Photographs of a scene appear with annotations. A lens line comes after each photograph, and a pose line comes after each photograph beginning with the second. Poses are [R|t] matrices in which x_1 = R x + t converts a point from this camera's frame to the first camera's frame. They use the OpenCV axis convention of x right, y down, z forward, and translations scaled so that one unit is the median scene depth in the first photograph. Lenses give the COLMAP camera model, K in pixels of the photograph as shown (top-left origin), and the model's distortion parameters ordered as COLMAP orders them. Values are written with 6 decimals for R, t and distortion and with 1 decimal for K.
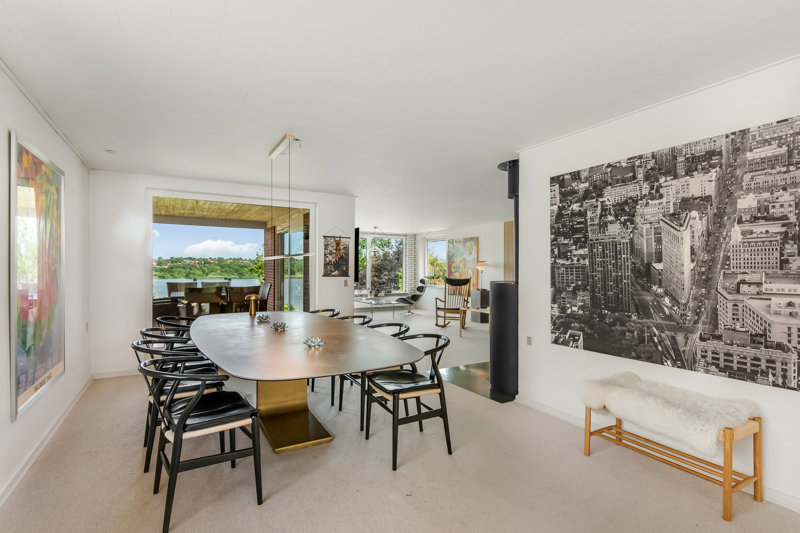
lens RADIAL K [[399.5, 0, 402.0], [0, 399.5, 269.2], [0, 0, 1]] dist [-0.001126, -0.001397]
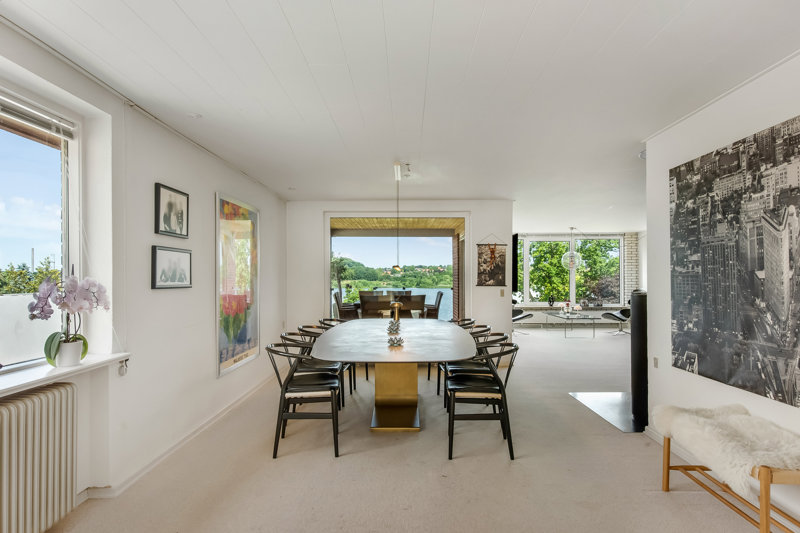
lens RADIAL K [[477.5, 0, 399.7], [0, 477.5, 269.8], [0, 0, 1]] dist [0.008850, -0.002118]
pose [[0.859864, -0.013039, -0.510357, 0.424939], [0.005011, 0.999841, -0.017101, -0.003509], [0.510498, 0.012147, 0.859793, -0.175440]]
